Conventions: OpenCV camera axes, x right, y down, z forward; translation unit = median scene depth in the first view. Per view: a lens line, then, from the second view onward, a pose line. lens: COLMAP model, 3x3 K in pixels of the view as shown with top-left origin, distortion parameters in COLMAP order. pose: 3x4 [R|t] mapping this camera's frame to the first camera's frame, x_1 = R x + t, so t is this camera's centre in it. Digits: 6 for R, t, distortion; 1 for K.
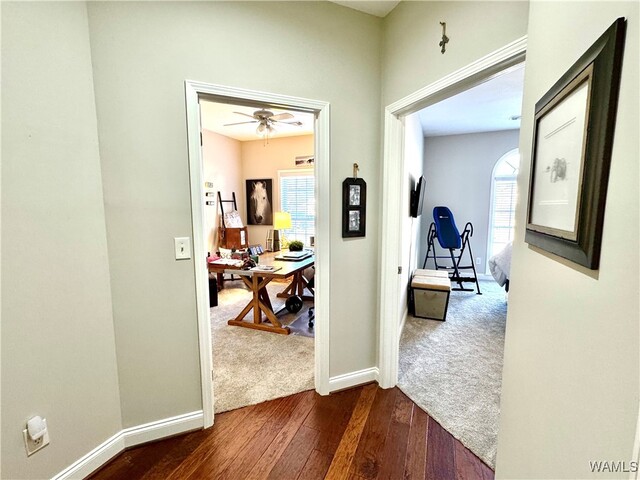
lens RADIAL K [[303.0, 0, 319.9], [0, 303.0, 241.5], [0, 0, 1]] dist [-0.001230, 0.000446]
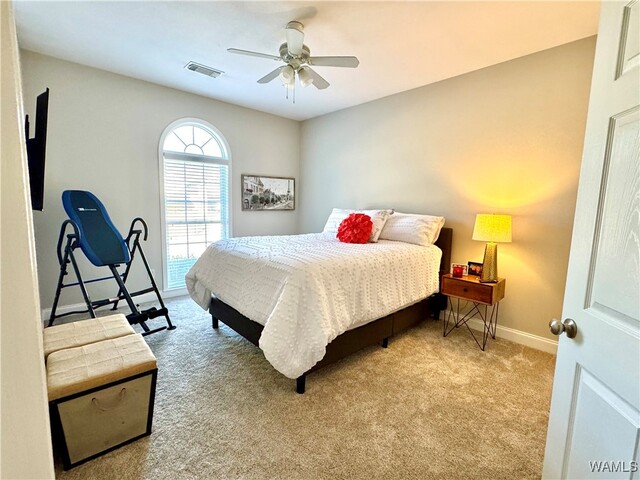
lens RADIAL K [[303.0, 0, 320.4], [0, 303.0, 241.3], [0, 0, 1]] dist [-0.001230, 0.000446]
pose [[0.445472, -0.097448, 0.889977, 0.101432], [0.081831, 0.994330, 0.067914, -0.026208], [-0.891548, 0.042574, 0.450921, 0.380479]]
